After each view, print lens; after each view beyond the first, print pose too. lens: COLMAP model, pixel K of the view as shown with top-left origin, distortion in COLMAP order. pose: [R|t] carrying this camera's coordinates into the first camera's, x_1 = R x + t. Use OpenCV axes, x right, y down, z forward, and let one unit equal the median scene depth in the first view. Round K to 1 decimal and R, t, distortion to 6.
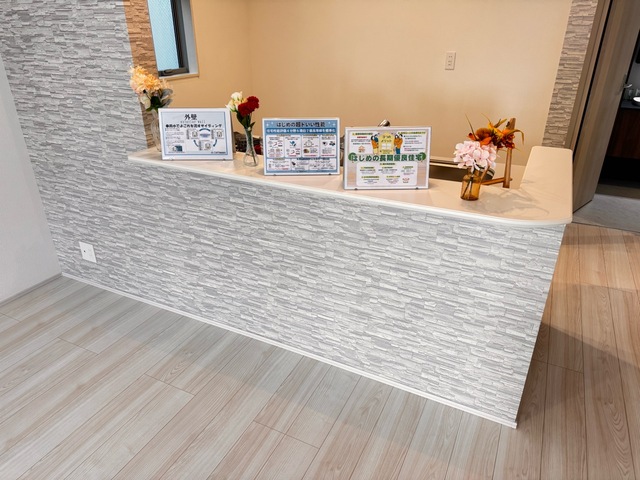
lens RADIAL K [[451.3, 0, 320.7], [0, 451.3, 240.8], [0, 0, 1]] dist [0.061063, 0.012761]
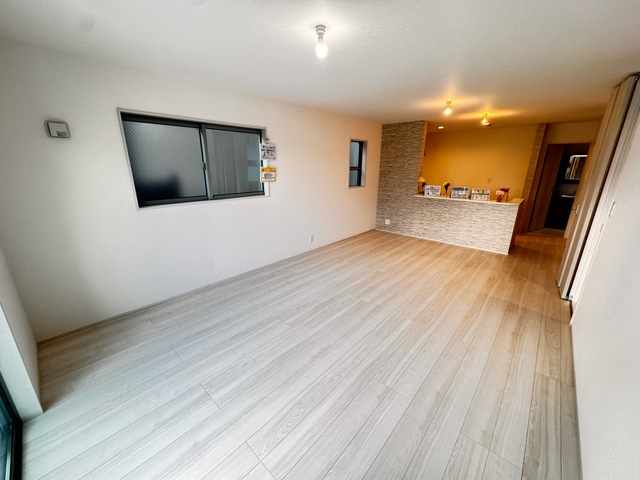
lens RADIAL K [[256.0, 0, 318.7], [0, 256.0, 240.5], [0, 0, 1]] dist [0.007345, -0.000282]
pose [[0.962087, 0.082952, -0.259822, -0.684262], [-0.122225, 0.982746, -0.138824, 0.801506], [0.243823, 0.165318, 0.955626, -1.790090]]
